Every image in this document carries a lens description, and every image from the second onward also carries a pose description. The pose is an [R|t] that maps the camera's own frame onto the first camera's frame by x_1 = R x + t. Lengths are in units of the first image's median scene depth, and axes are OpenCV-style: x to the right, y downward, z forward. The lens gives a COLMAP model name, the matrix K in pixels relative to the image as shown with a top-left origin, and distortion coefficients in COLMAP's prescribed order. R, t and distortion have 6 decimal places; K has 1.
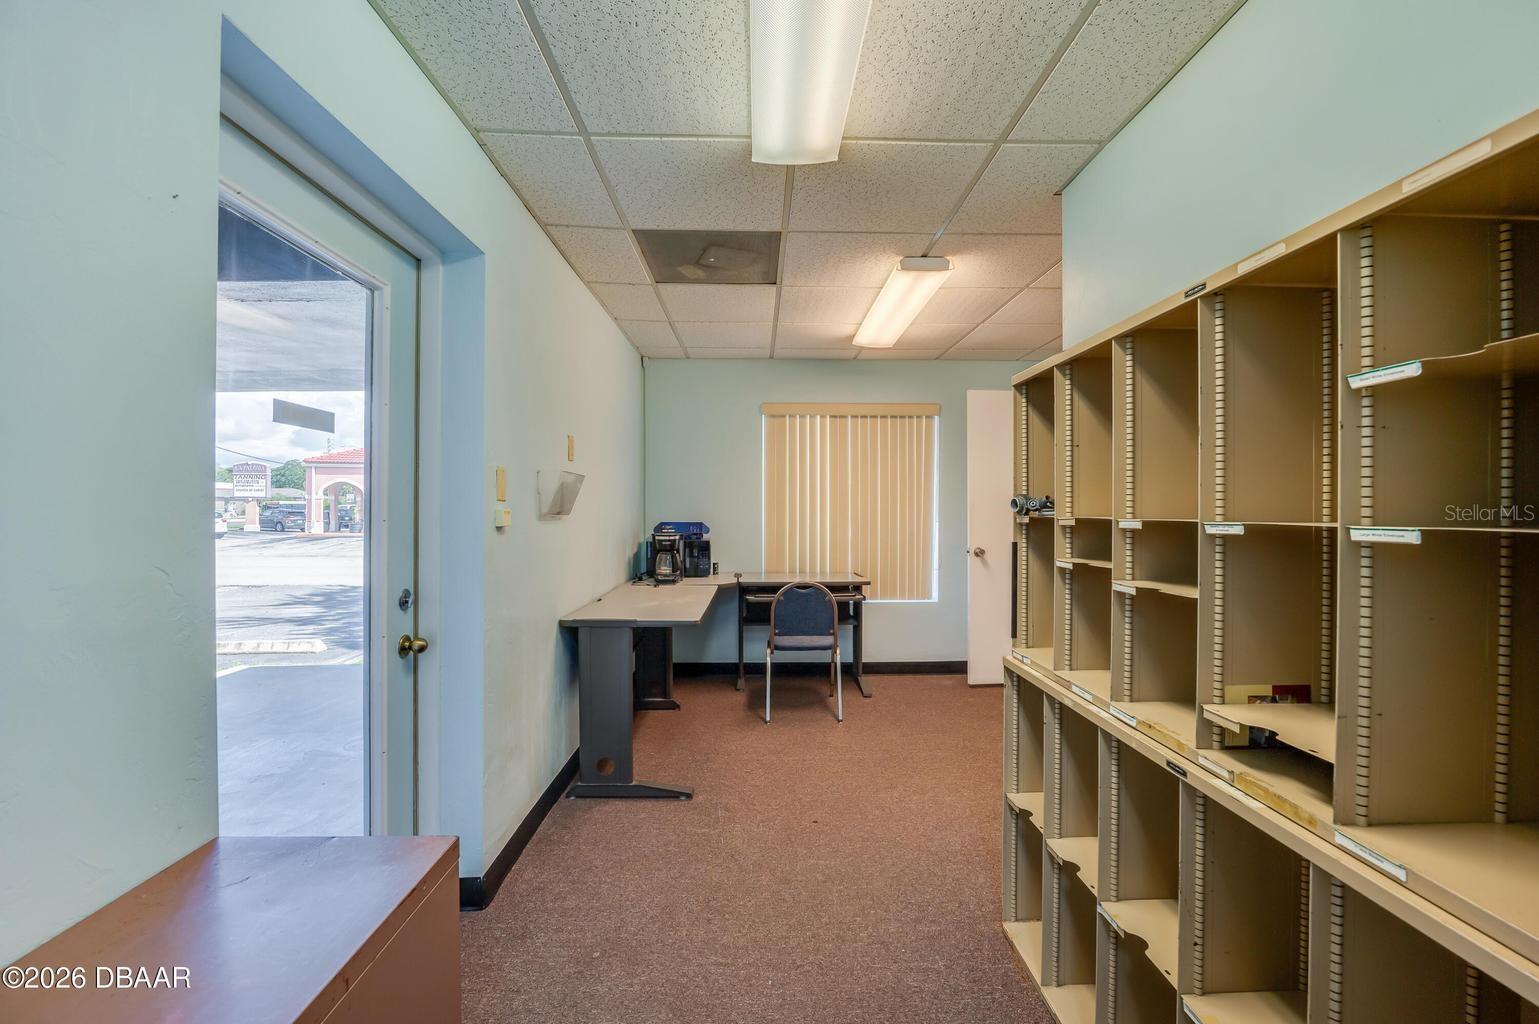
lens RADIAL K [[623.1, 0, 768.2], [0, 623.1, 511.3], [0, 0, 1]] dist [-0.017480, 0.001680]
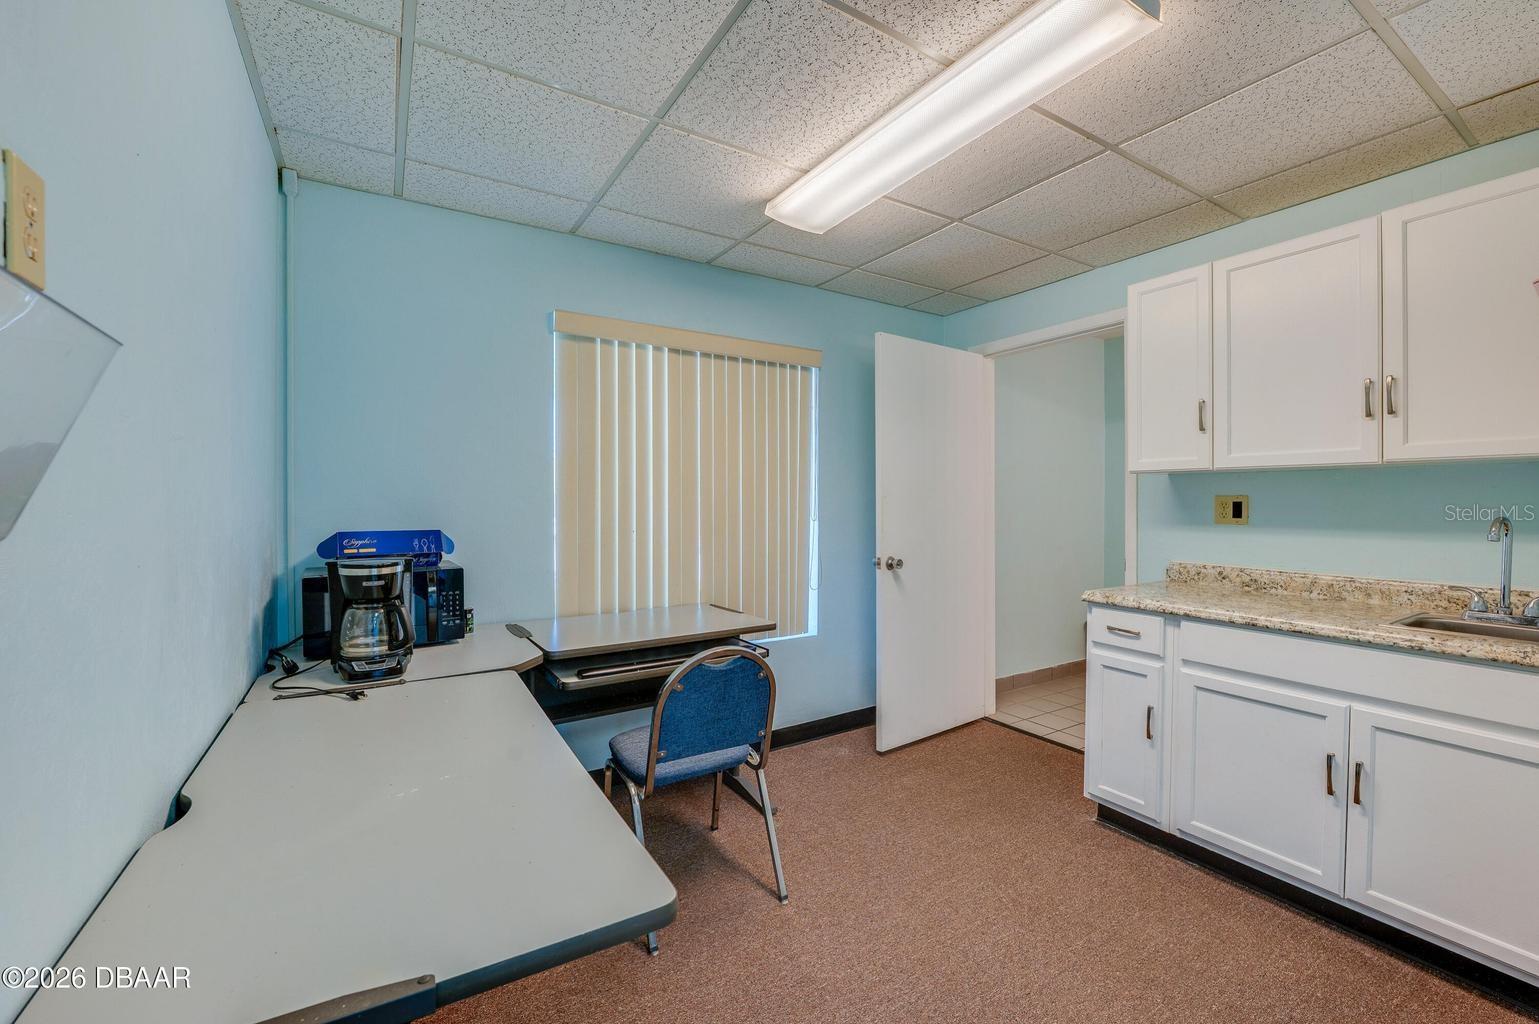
lens RADIAL K [[623.1, 0, 775.1], [0, 623.1, 507.7], [0, 0, 1]] dist [-0.017480, 0.001680]
pose [[0.852584, -0.006567, 0.522549, -0.135695], [0.000603, 0.999933, 0.011584, -0.005923], [-0.522590, -0.009561, 0.852530, 0.443958]]
